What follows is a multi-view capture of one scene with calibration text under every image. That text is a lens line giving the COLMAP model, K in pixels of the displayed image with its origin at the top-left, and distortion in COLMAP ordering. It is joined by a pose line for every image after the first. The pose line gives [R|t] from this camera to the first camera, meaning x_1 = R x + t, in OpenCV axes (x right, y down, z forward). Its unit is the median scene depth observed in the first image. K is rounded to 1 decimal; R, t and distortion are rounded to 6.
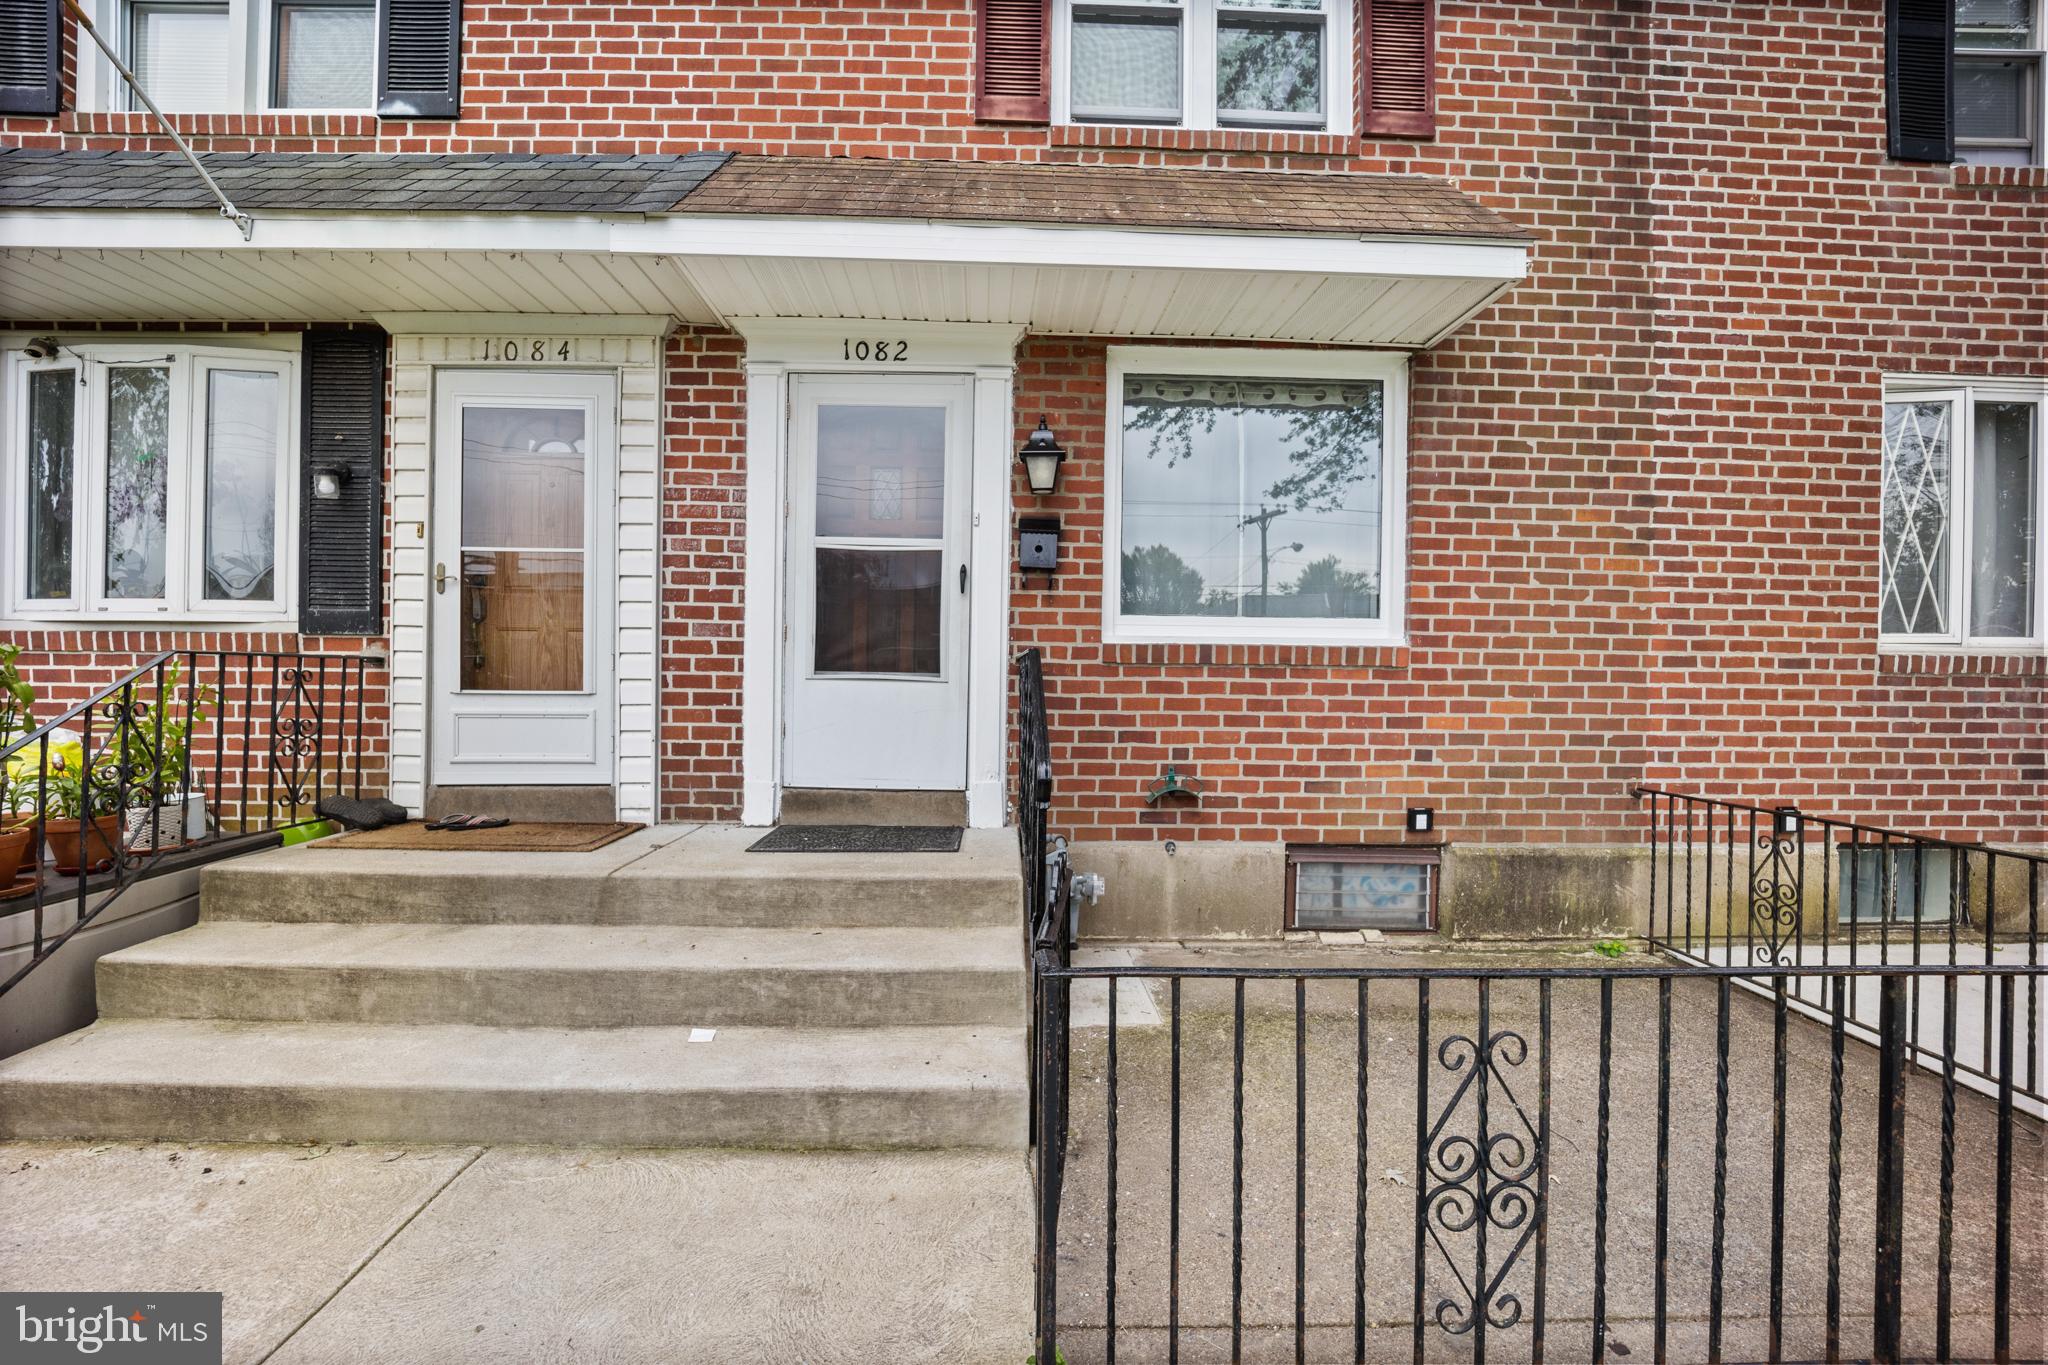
lens RADIAL K [[820.2, 0, 1024.1], [0, 820.2, 676.7], [0, 0, 1]] dist [-0.015805, -0.000301]
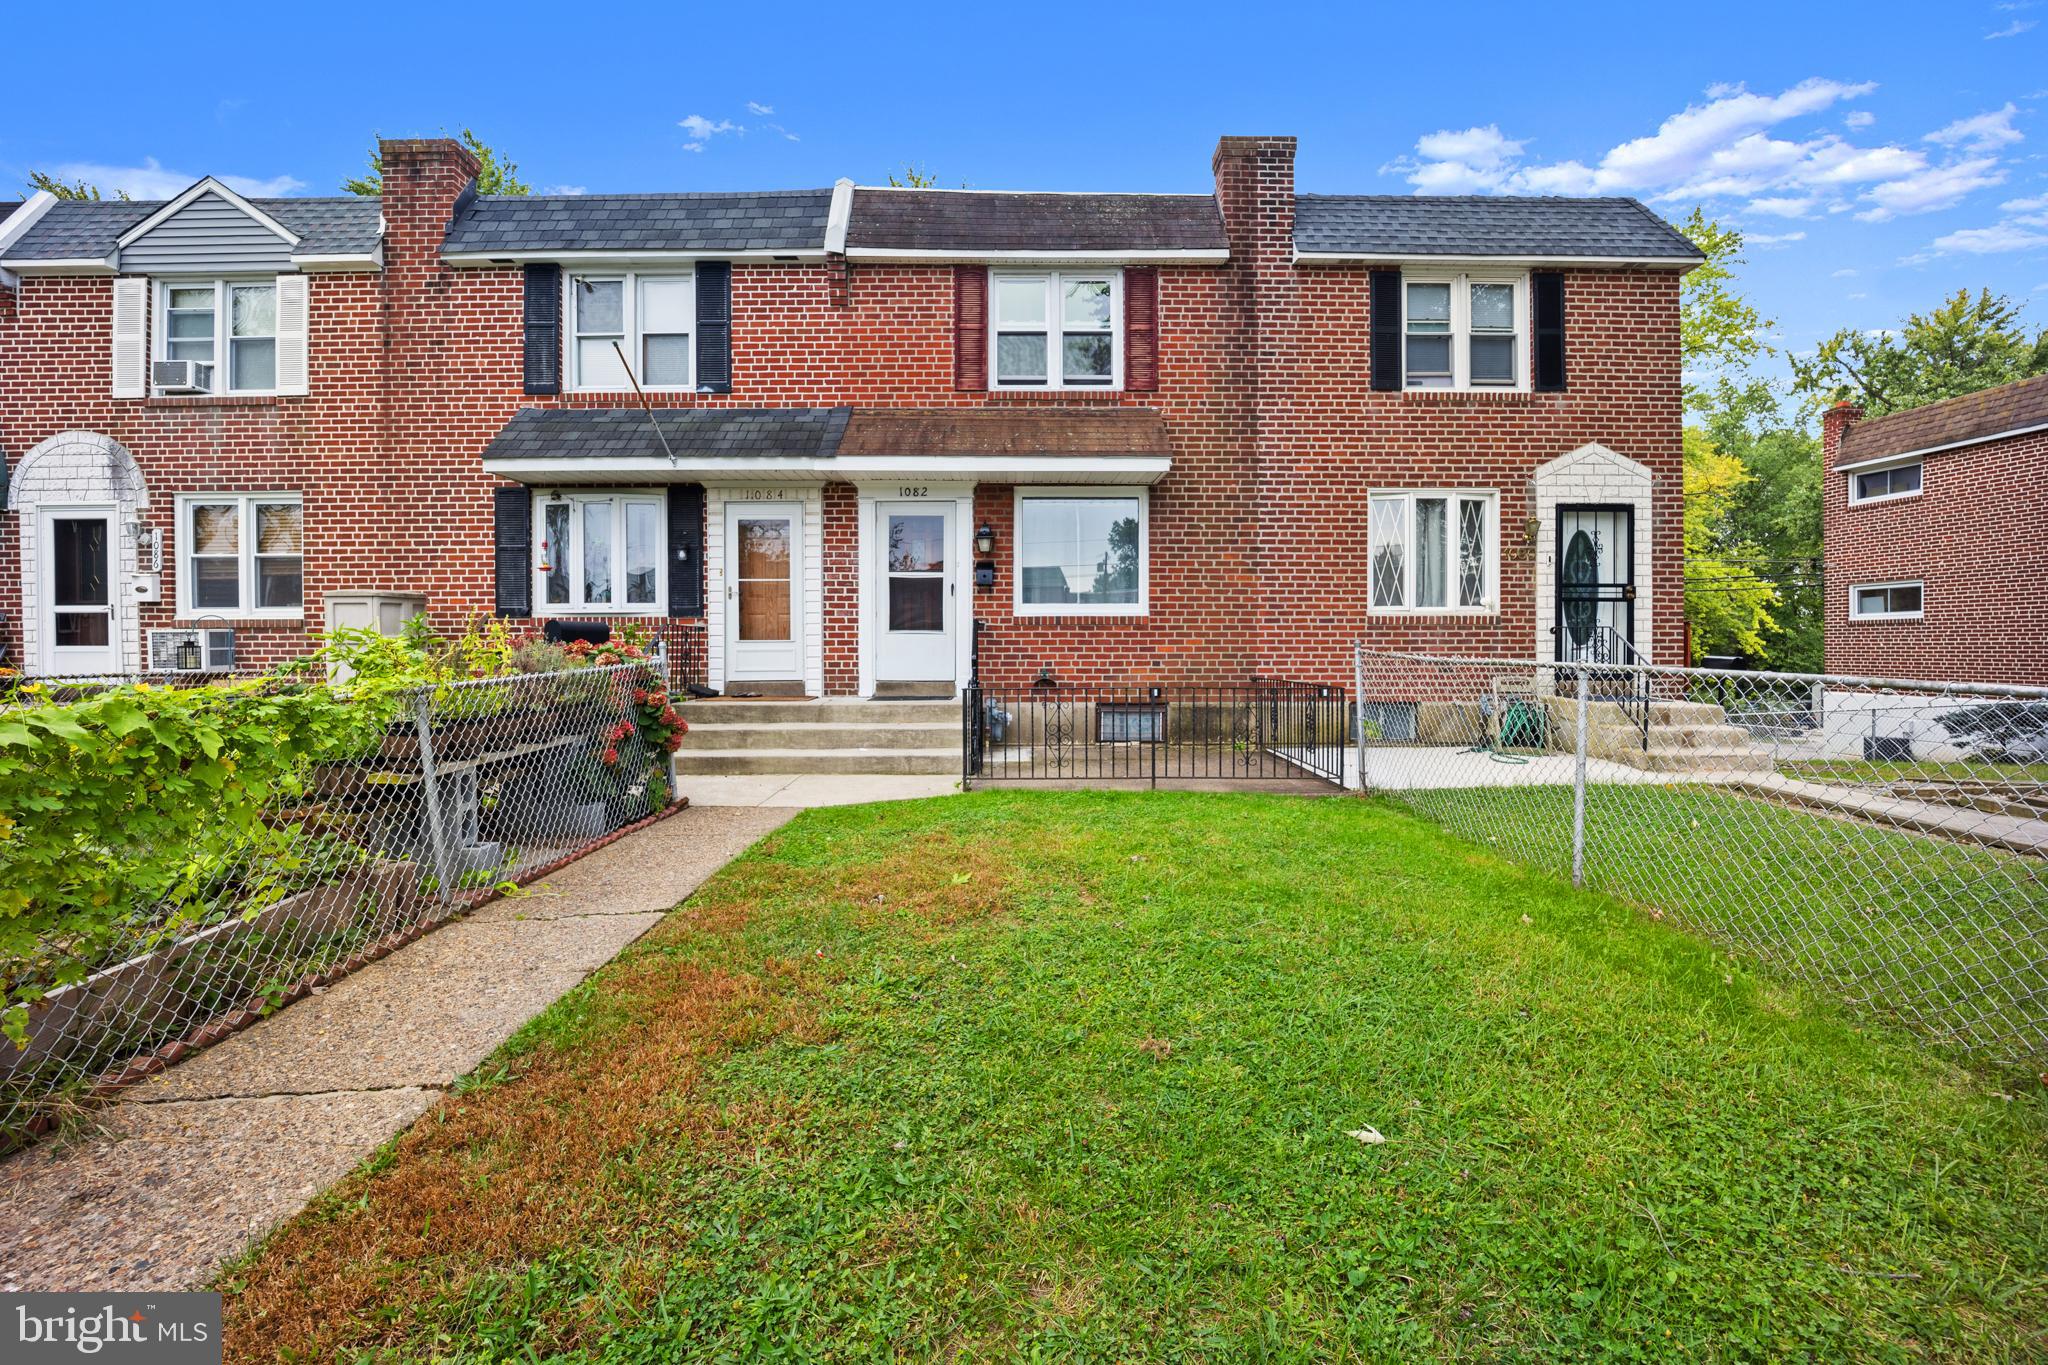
lens RADIAL K [[820.2, 0, 1017.8], [0, 820.2, 658.2], [0, 0, 1]] dist [-0.015805, -0.000301]
pose [[0.999664, -0.013434, -0.022148, 0.156110], [0.013627, 0.999871, 0.008548, 0.056749], [0.022030, -0.008847, 0.999718, -1.289975]]
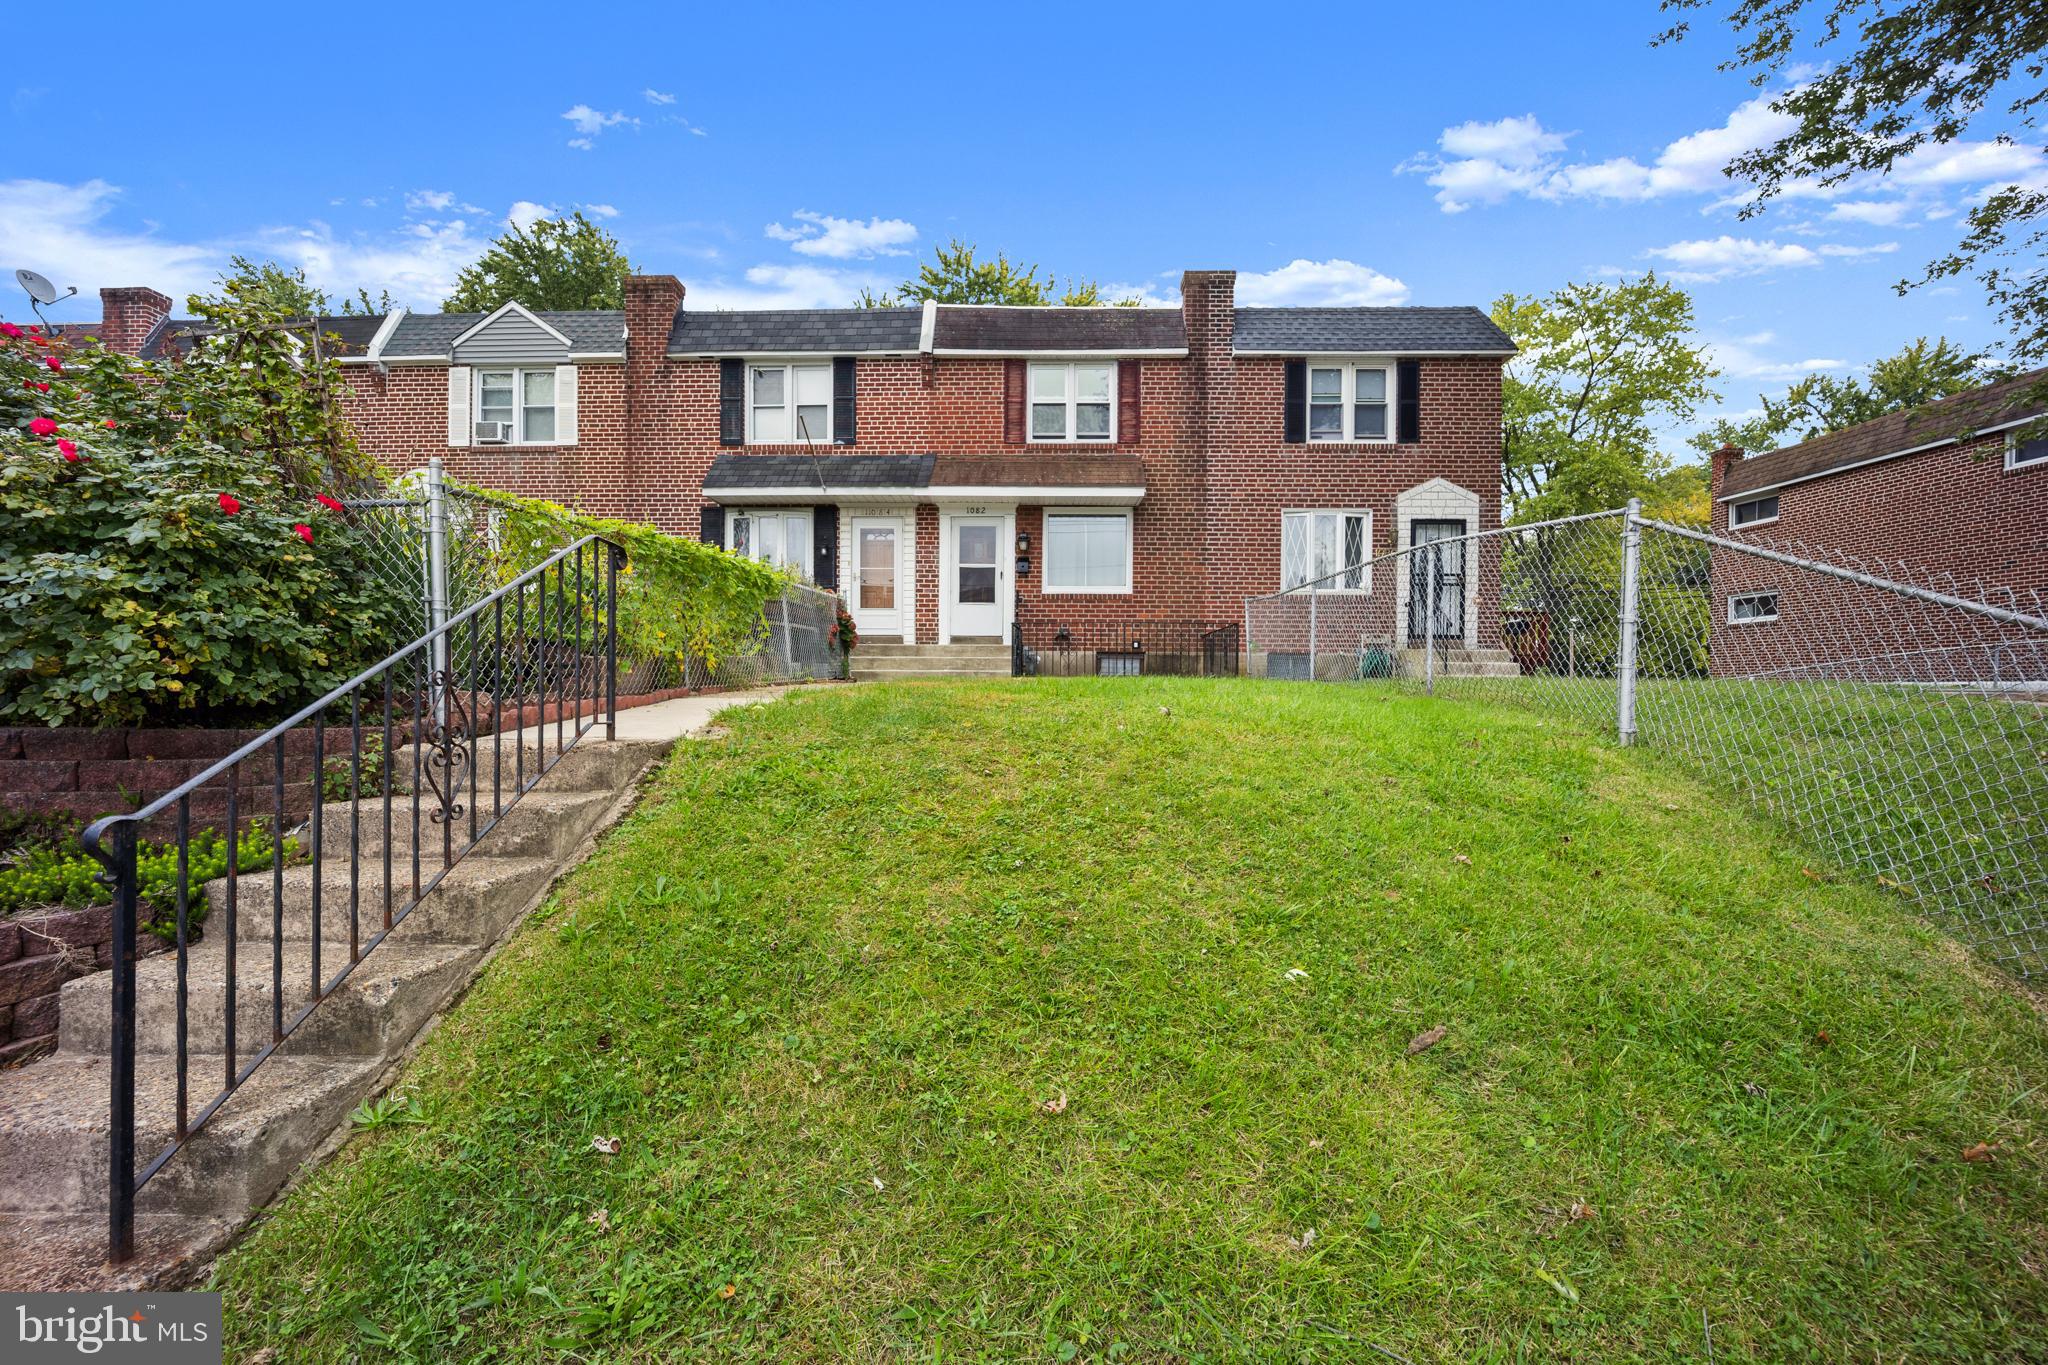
lens RADIAL K [[820.2, 0, 1021.9], [0, 820.2, 699.2], [0, 0, 1]] dist [-0.015805, -0.000301]
pose [[0.998618, -0.004662, -0.052349, 0.188939], [0.005361, 0.999898, 0.013218, 0.355115], [0.052283, -0.013480, 0.998541, -2.436255]]
